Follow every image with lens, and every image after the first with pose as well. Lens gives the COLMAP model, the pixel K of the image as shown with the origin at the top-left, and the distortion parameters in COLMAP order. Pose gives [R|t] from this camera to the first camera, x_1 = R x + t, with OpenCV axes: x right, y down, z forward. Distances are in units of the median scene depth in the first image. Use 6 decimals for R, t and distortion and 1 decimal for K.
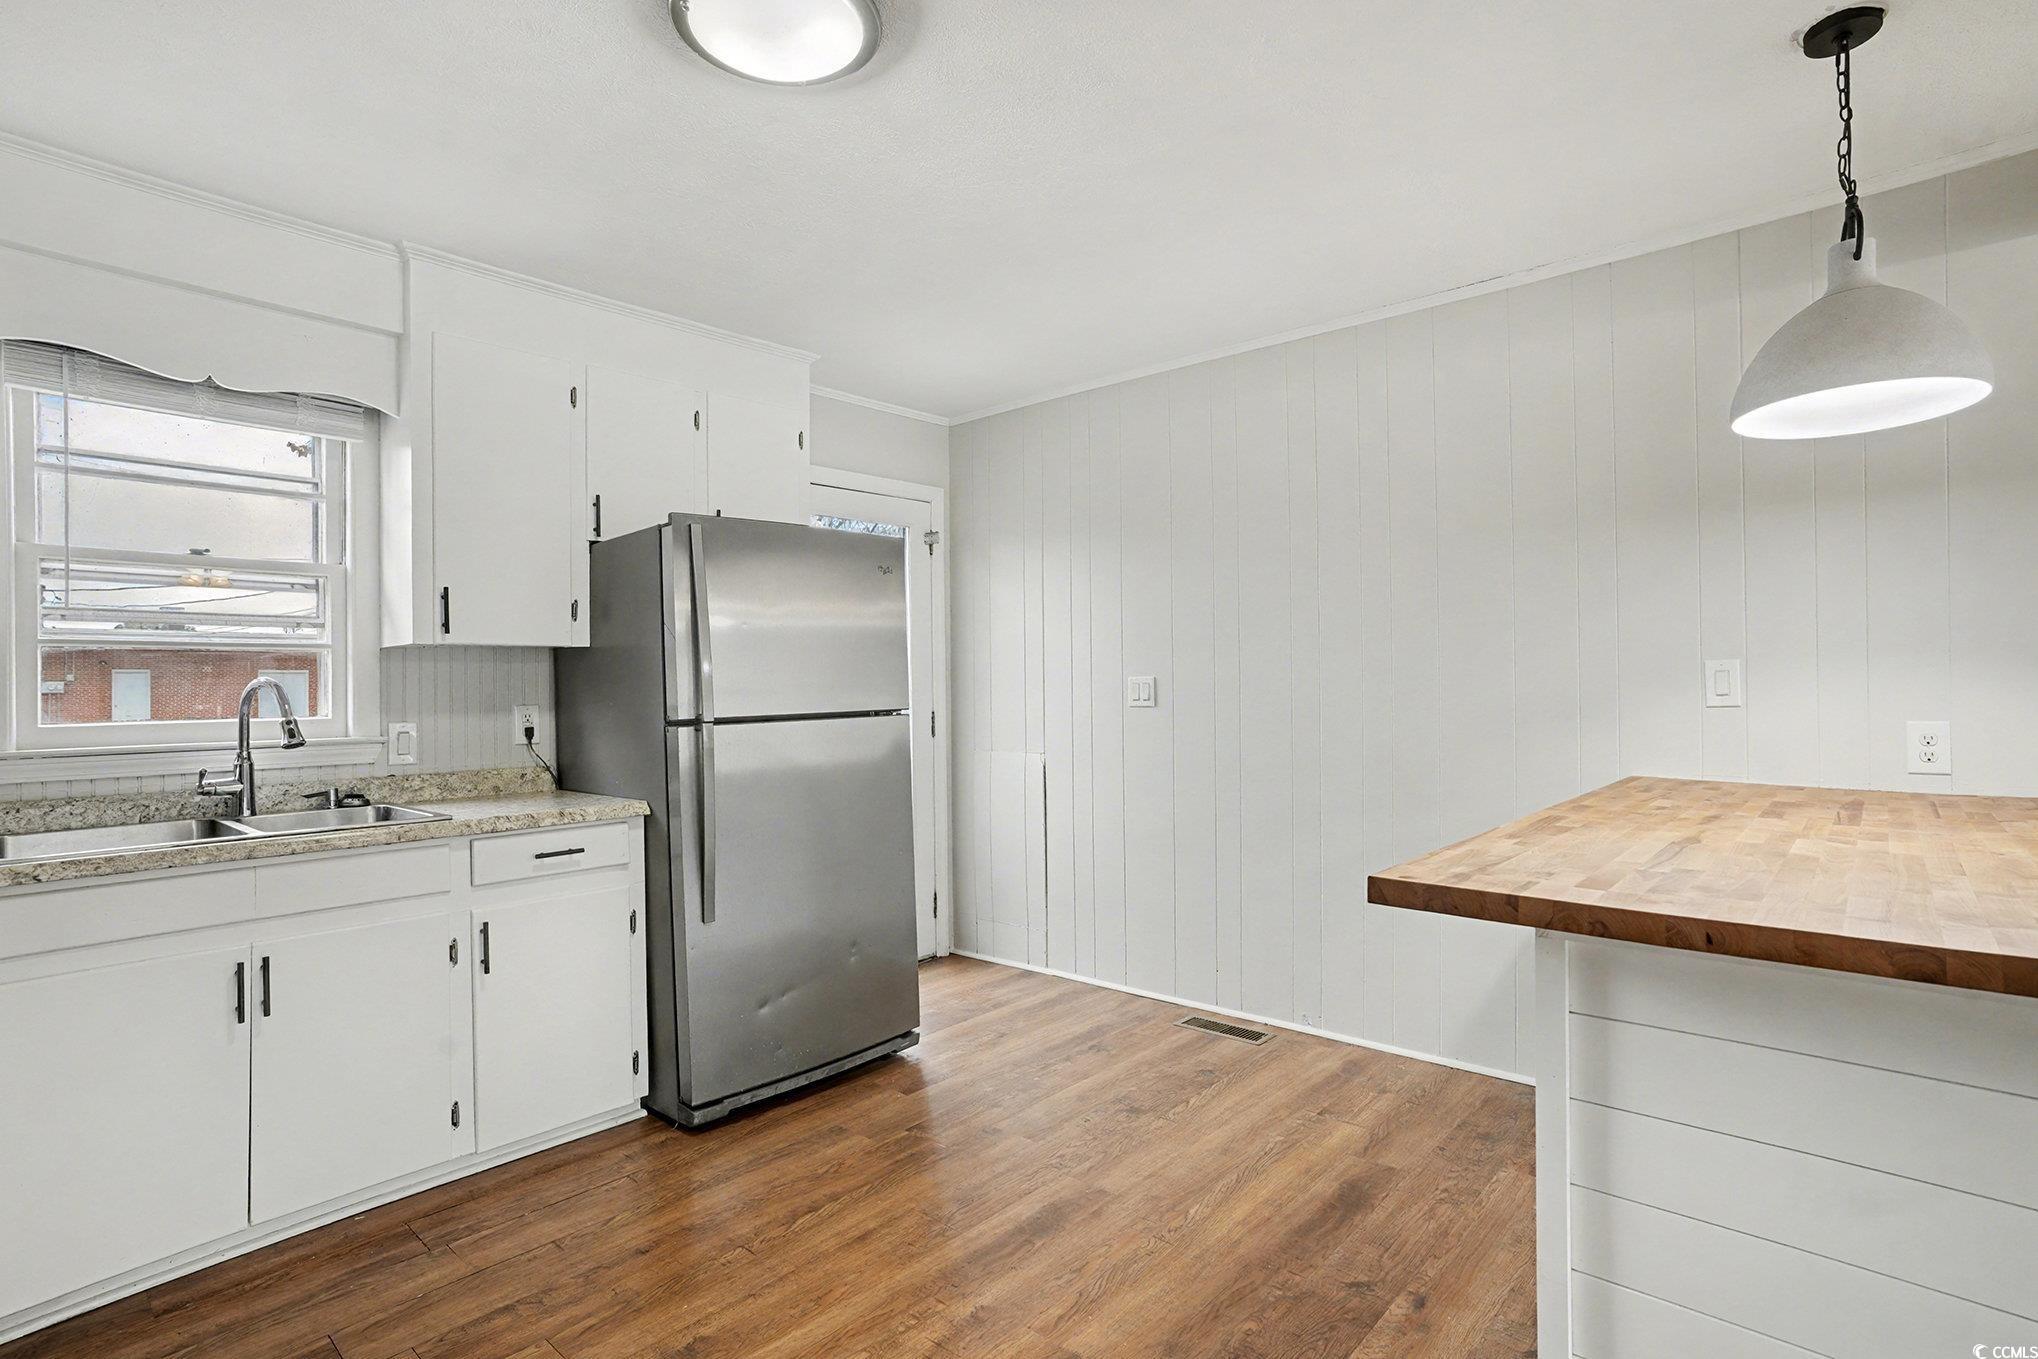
lens RADIAL K [[1029.9, 0, 1019.0], [0, 1029.9, 679.5], [0, 0, 1]] dist [-0.072010, 0.076610]
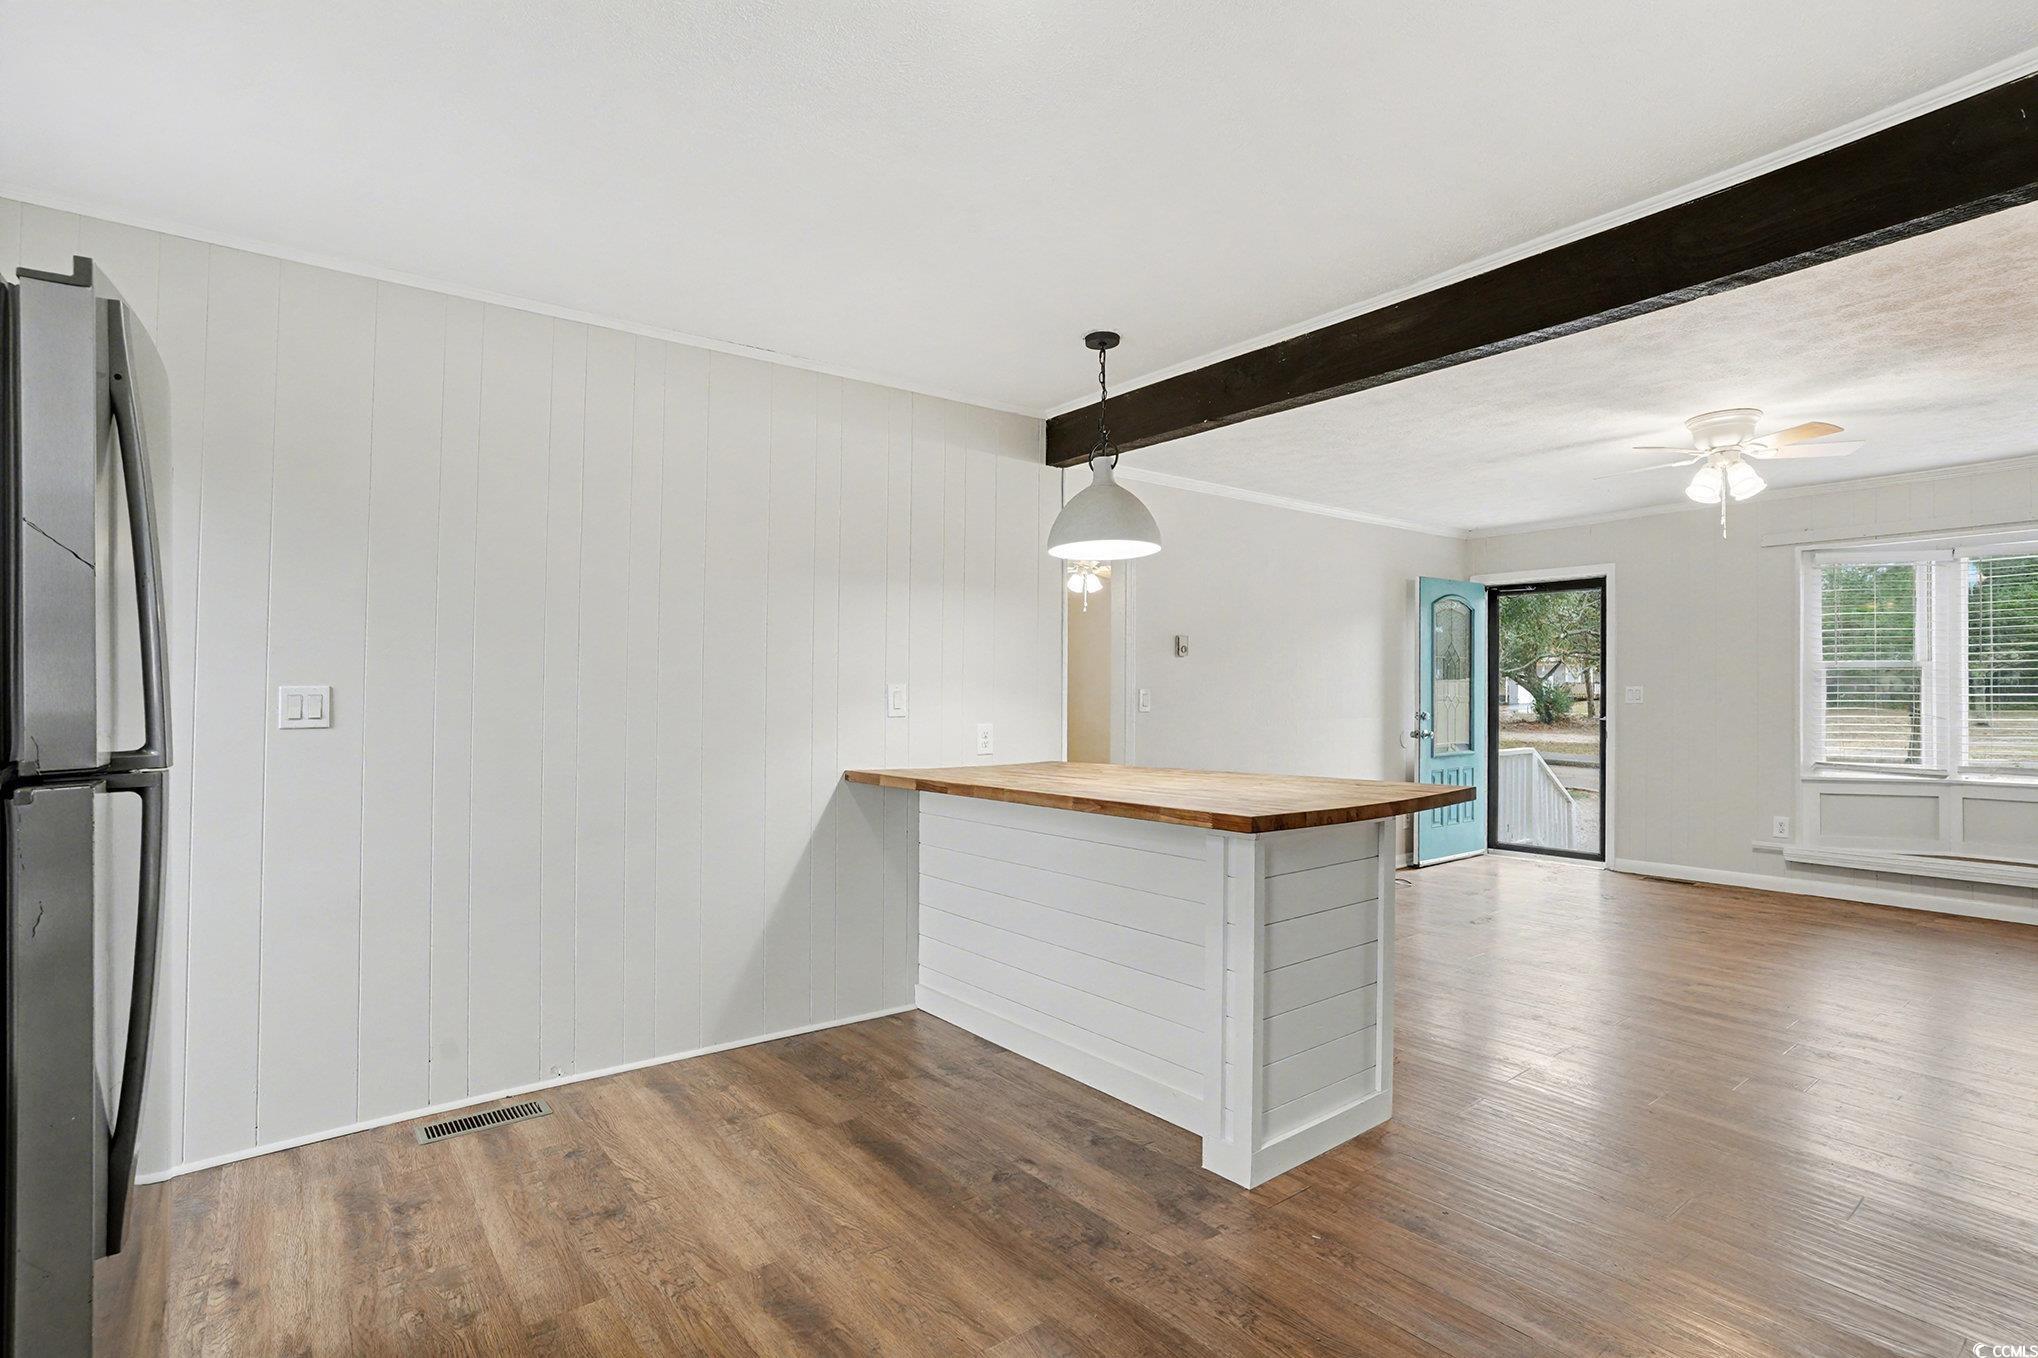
lens RADIAL K [[1013.6, 0, 1023.2], [0, 1013.6, 695.2], [0, 0, 1]] dist [-0.016307, 0.035036]
pose [[0.180108, 0.011212, 0.983583, -0.604496], [-0.010002, 0.999904, -0.009567, 0.007097], [-0.983596, -0.008114, 0.180203, 0.500144]]
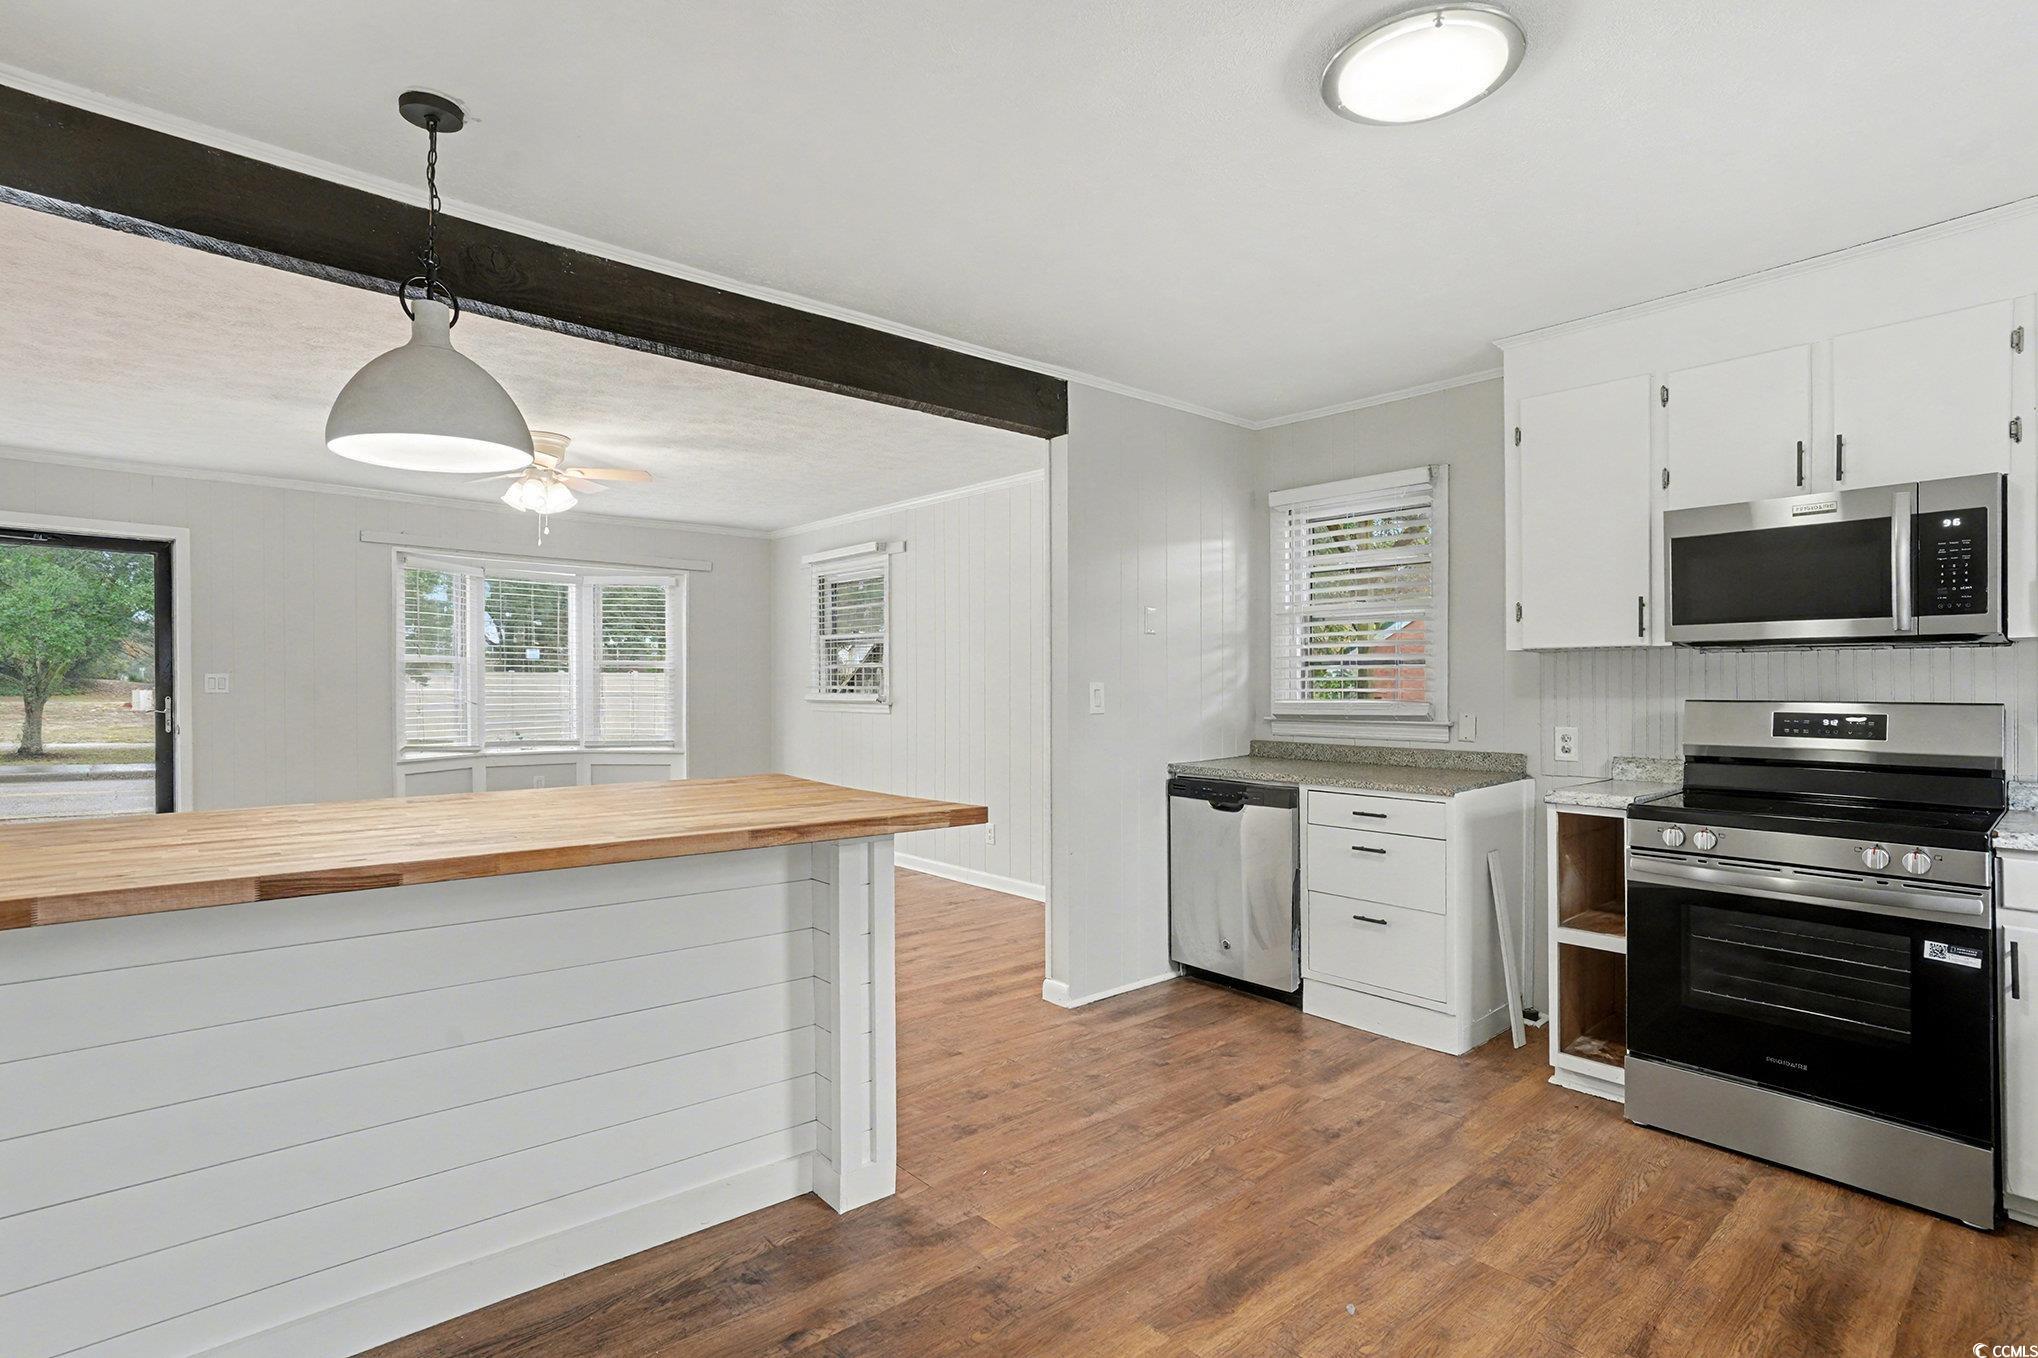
lens RADIAL K [[997.9, 0, 1013.5], [0, 997.9, 692.4], [0, 0, 1]] dist [-0.077182, 0.049421]
pose [[-0.989783, 0.001100, 0.142581, 0.034894], [0.000176, 0.999979, -0.006492, 0.003437], [-0.142585, -0.006400, -0.989762, 1.229940]]
